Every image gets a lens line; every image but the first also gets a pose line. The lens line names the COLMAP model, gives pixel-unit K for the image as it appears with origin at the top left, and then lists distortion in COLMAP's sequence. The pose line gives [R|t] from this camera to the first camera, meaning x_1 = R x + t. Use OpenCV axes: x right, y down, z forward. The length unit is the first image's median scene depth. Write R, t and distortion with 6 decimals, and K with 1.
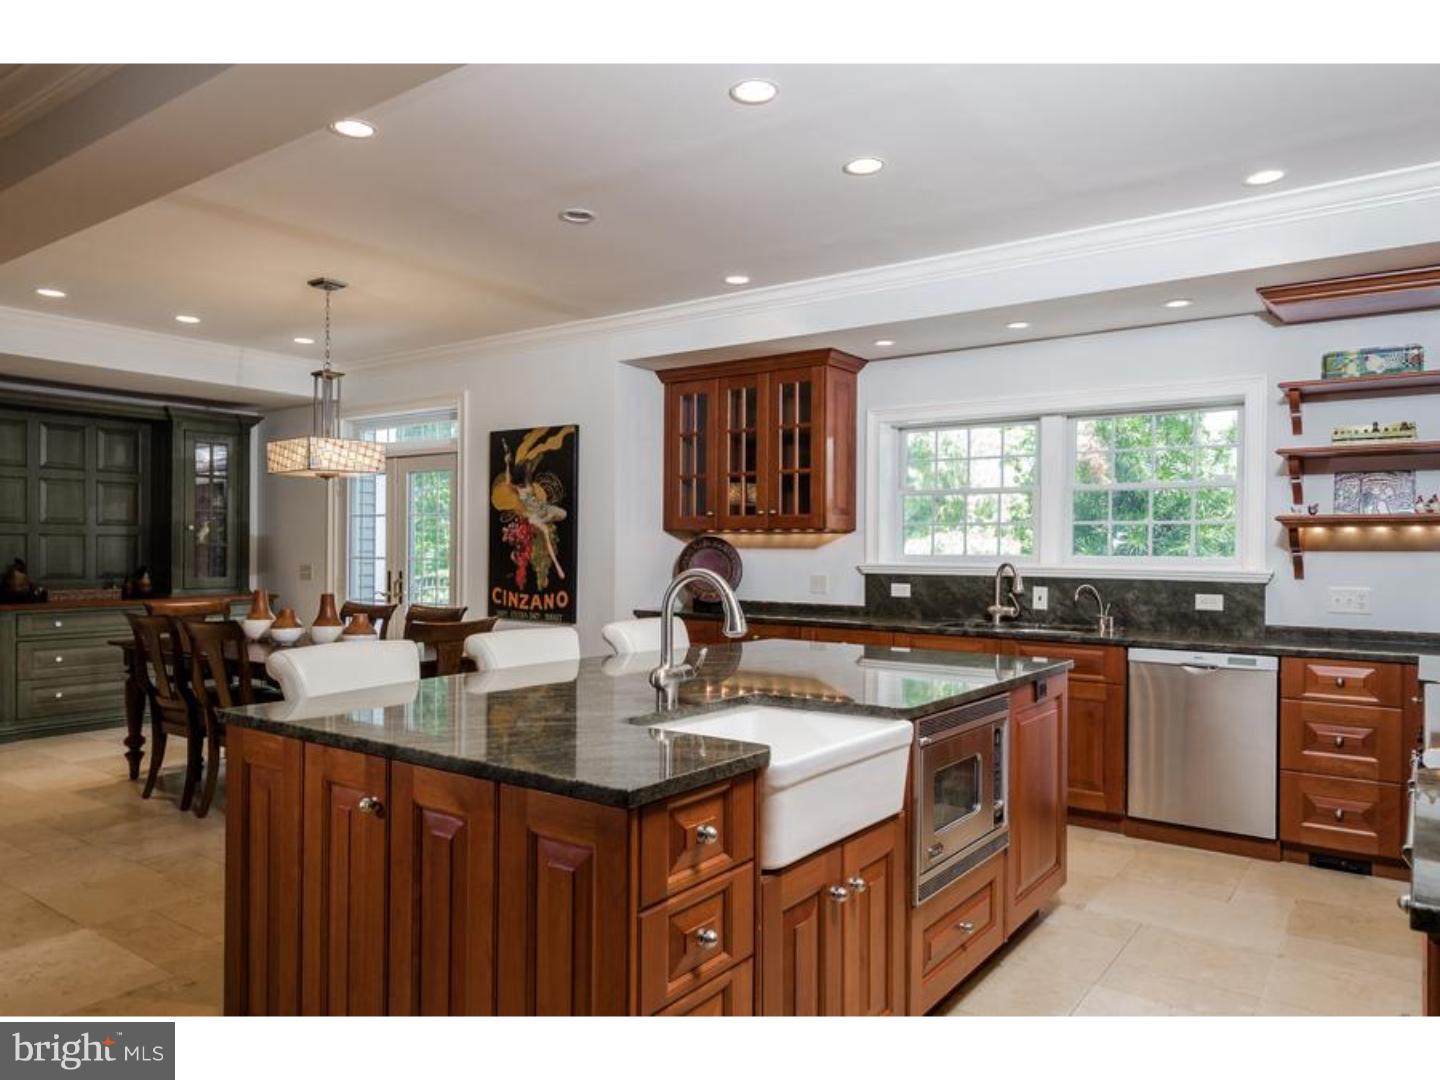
lens RADIAL K [[967.5, 0, 723.8], [0, 967.5, 553.8], [0, 0, 1]] dist [0.007363, -0.002389]
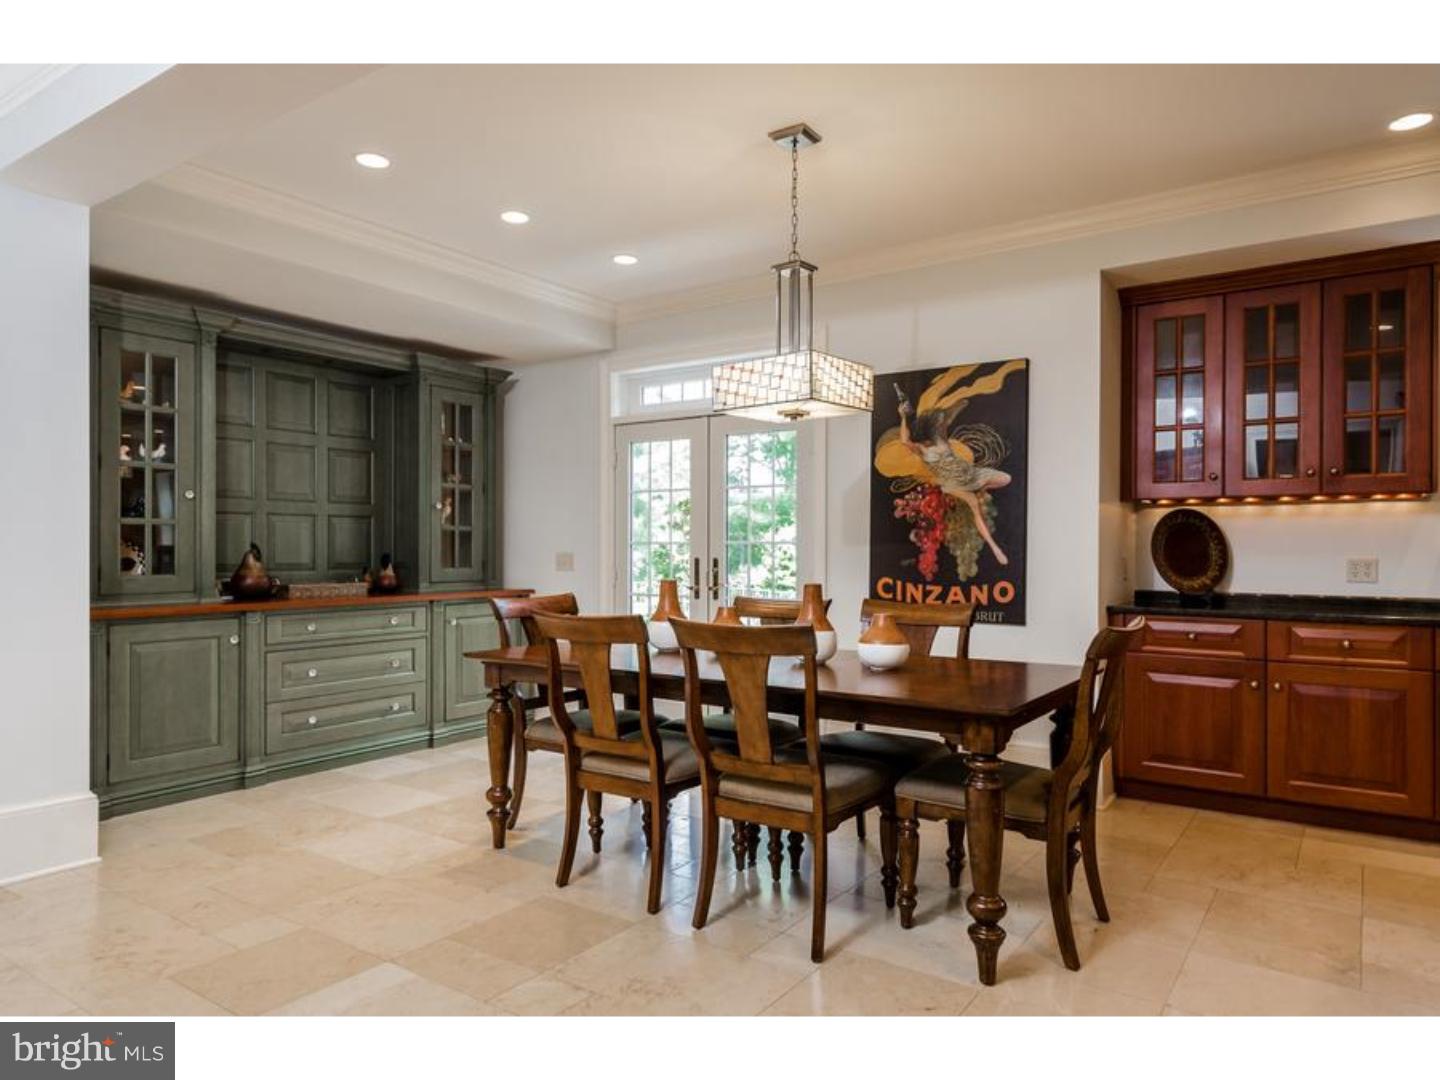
lens RADIAL K [[924.8, 0, 711.7], [0, 924.8, 552.3], [0, 0, 1]] dist [0.022703, -0.008819]
pose [[0.999988, -0.004529, 0.001993, -0.382548], [0.004531, 0.999989, -0.001111, 0.015310], [-0.001988, 0.001120, 0.999997, 0.272649]]
